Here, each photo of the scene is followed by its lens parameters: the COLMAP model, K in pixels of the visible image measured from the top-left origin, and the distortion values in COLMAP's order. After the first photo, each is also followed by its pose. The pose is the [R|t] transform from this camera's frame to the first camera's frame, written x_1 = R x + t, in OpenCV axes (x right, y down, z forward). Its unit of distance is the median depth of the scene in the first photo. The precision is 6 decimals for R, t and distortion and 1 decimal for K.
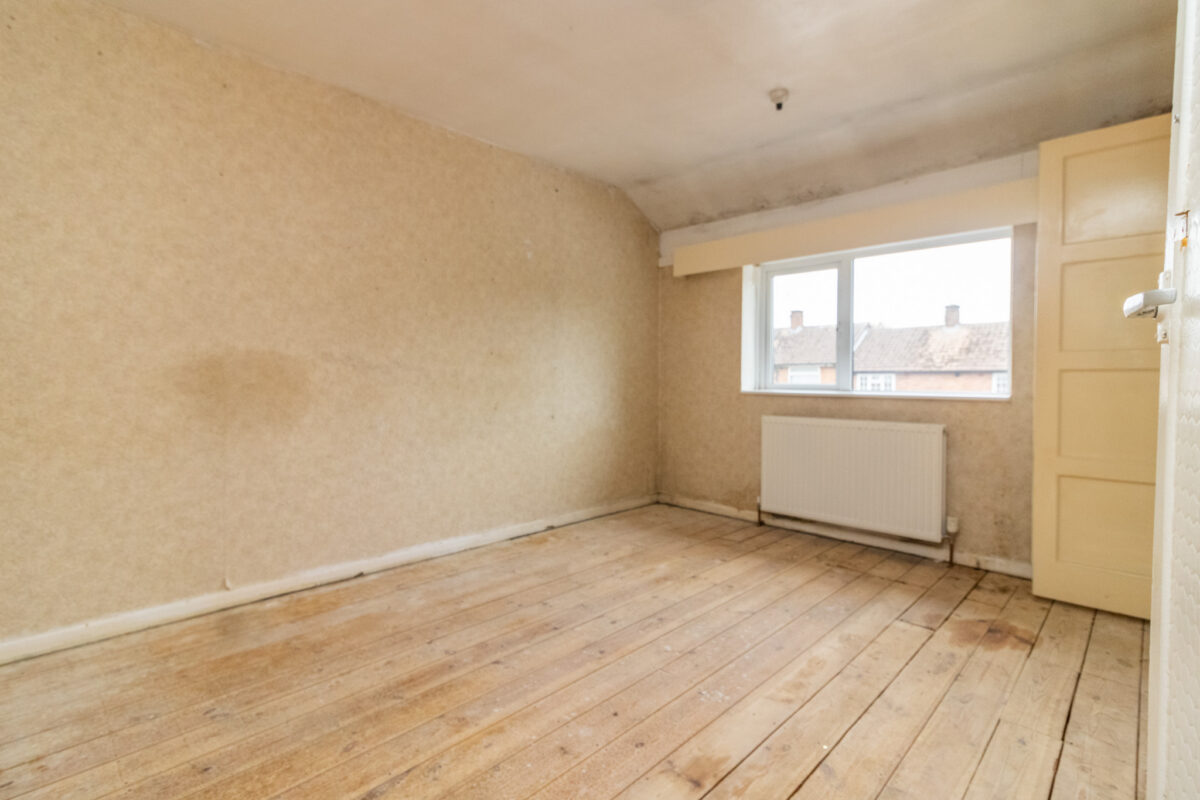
lens RADIAL K [[600.5, 0, 603.2], [0, 600.5, 394.7], [0, 0, 1]] dist [0.000152, -0.001534]
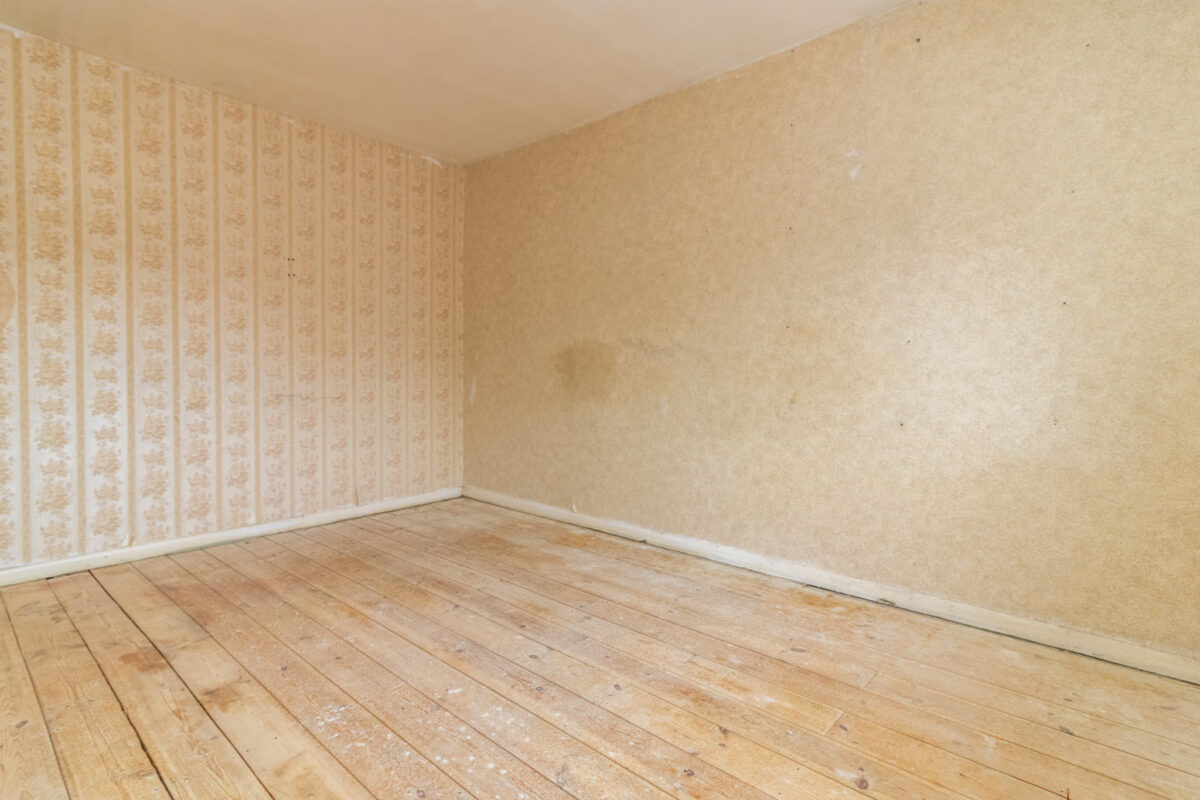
lens RADIAL K [[603.8, 0, 588.5], [0, 603.8, 394.8], [0, 0, 1]] dist [0.001138, 0.000376]
pose [[-0.004752, 0.035966, -0.999342, 0.728692], [-0.040990, 0.998506, 0.036131, -0.001571], [0.999148, 0.041134, -0.003271, 0.955832]]
